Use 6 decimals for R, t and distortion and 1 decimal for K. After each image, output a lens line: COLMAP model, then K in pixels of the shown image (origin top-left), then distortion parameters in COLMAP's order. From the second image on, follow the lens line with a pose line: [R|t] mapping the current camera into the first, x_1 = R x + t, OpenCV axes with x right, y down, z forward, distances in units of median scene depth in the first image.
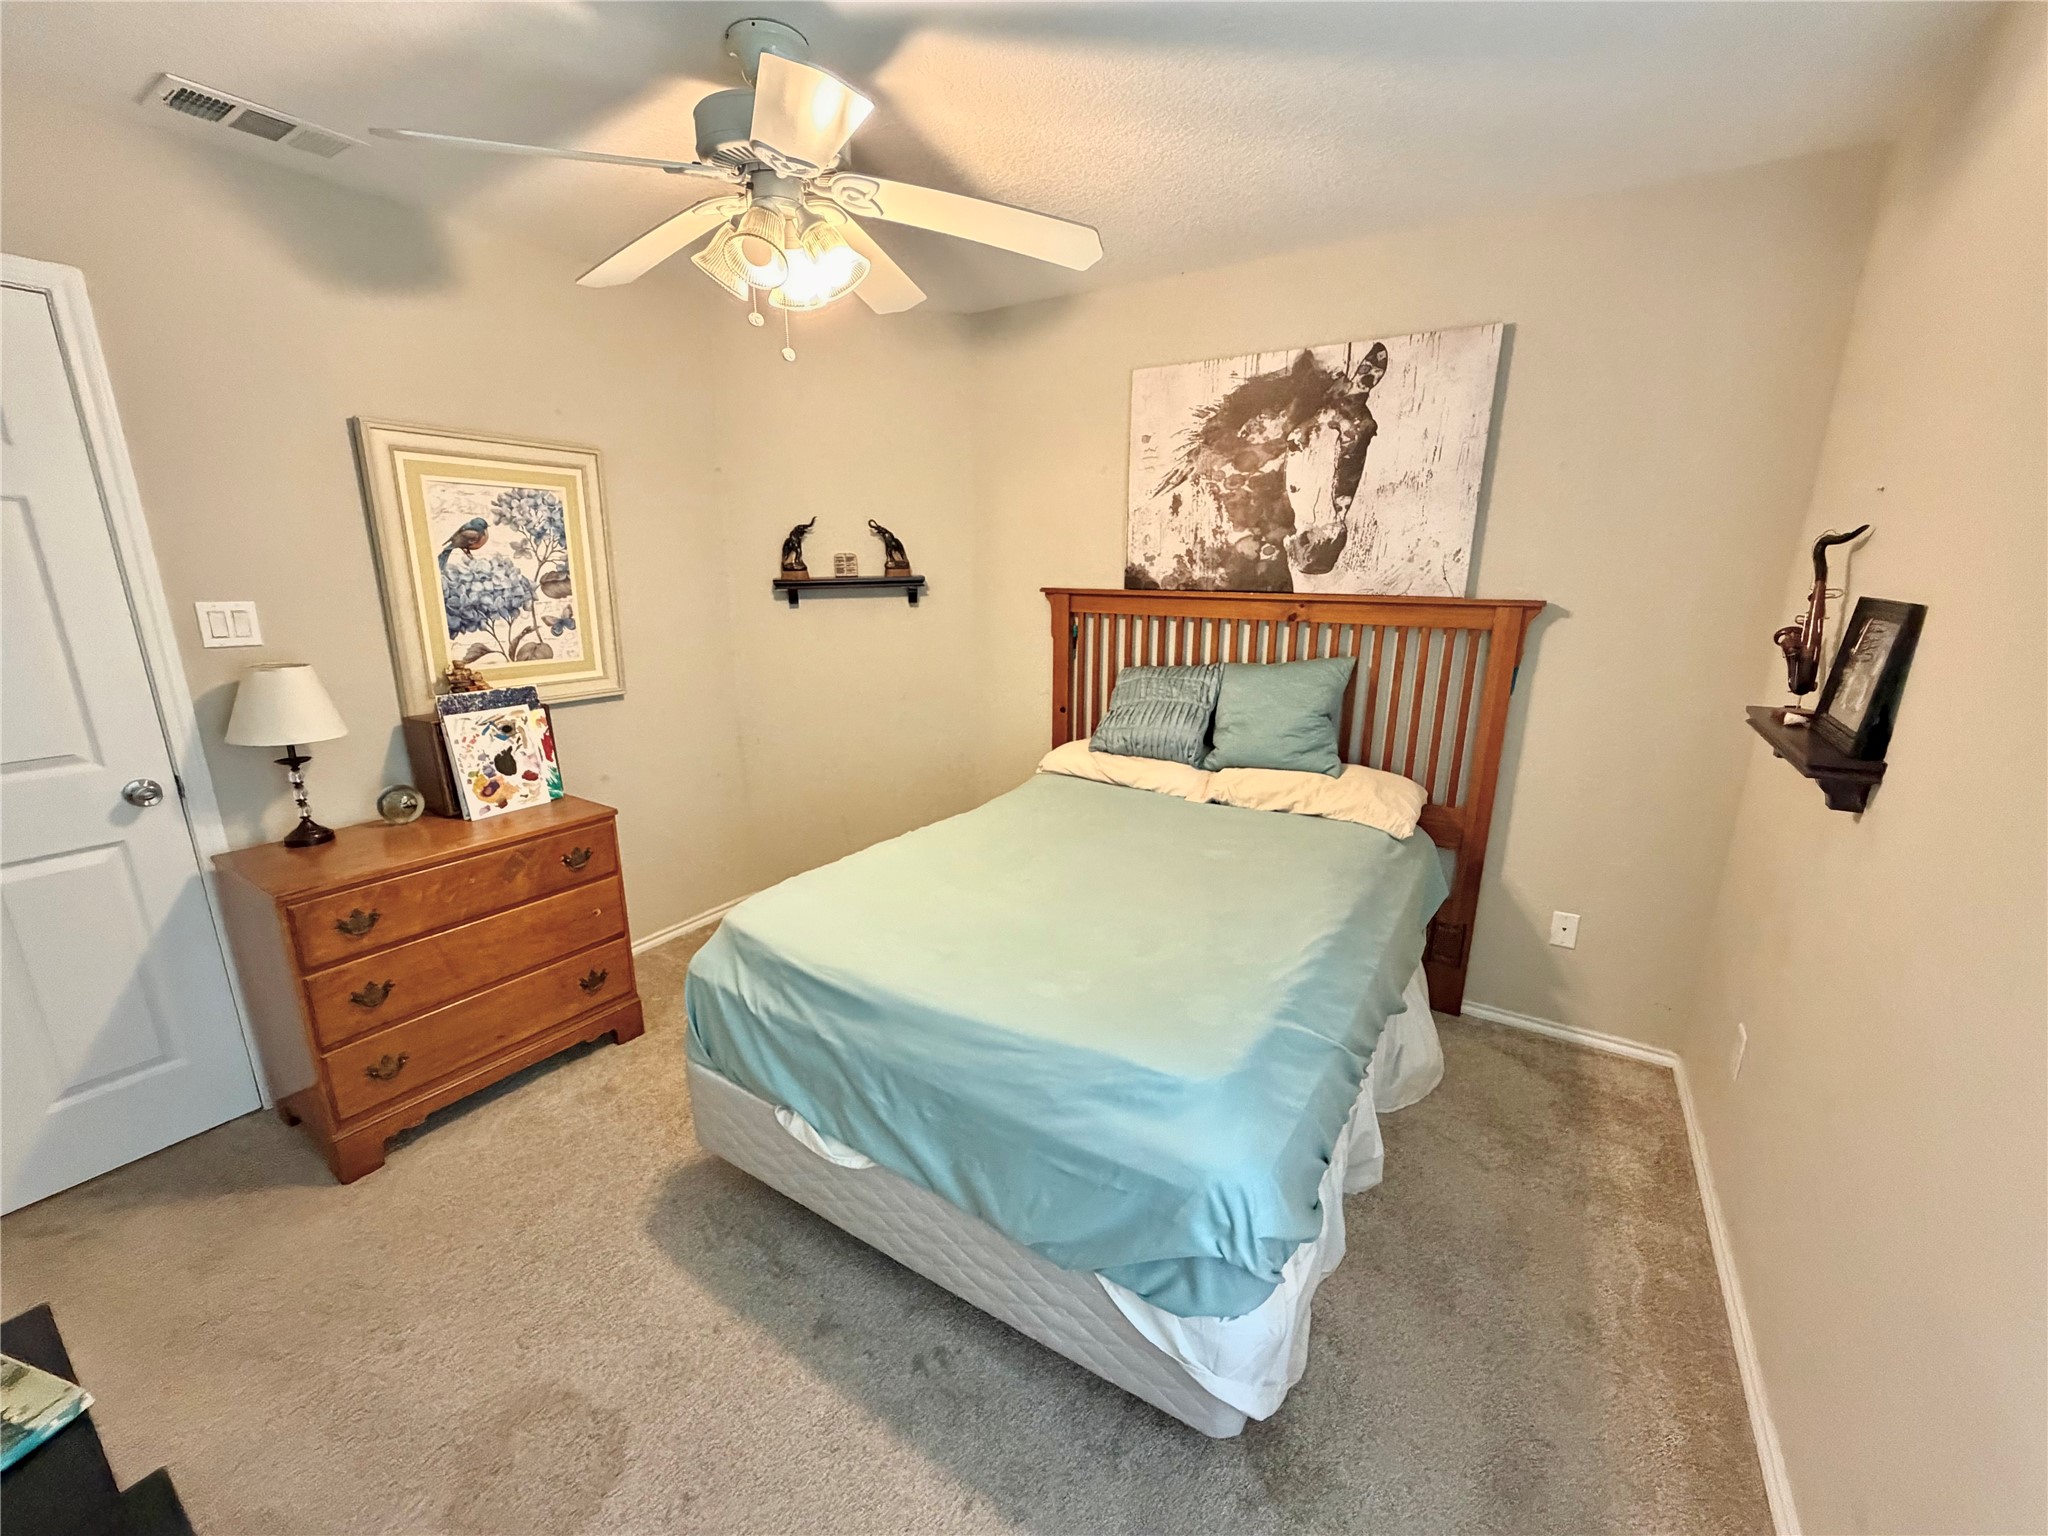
lens RADIAL K [[813.0, 0, 1018.2], [0, 813.0, 771.6], [0, 0, 1]] dist [0.000420, 0.000279]
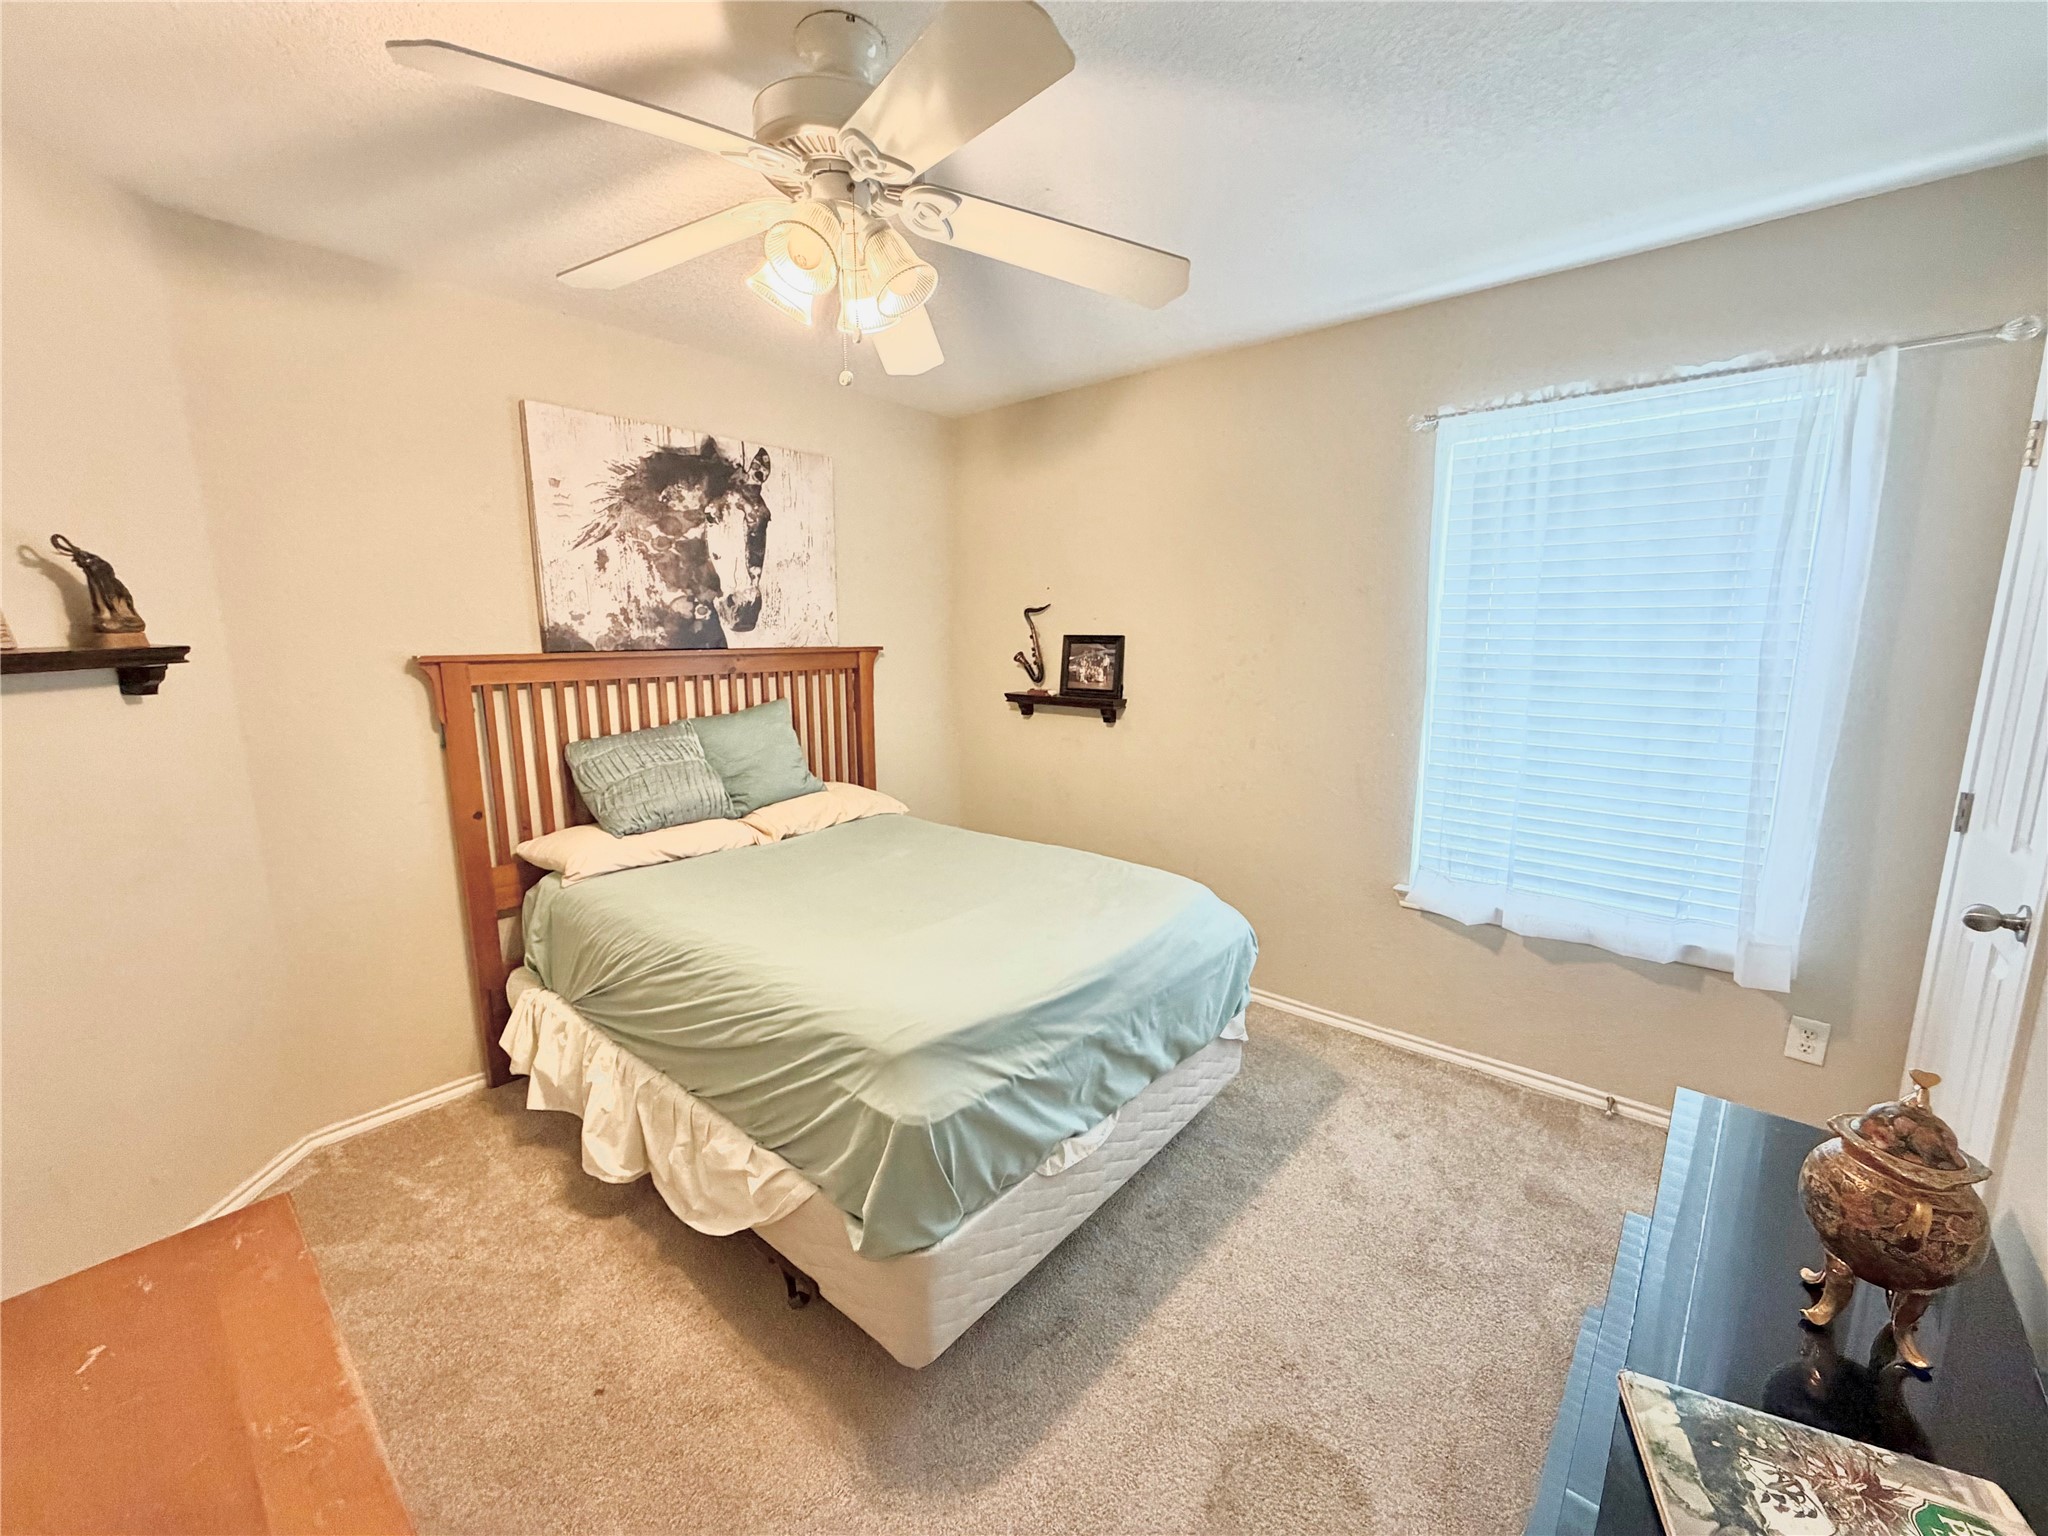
lens RADIAL K [[813.0, 0, 1018.2], [0, 813.0, 771.6], [0, 0, 1]] dist [0.000420, 0.000279]
pose [[0.144127, -0.175182, 0.973929, -0.724444], [0.252880, 0.958047, 0.134902, -0.109711], [-0.956702, 0.226844, 0.182381, 0.462070]]
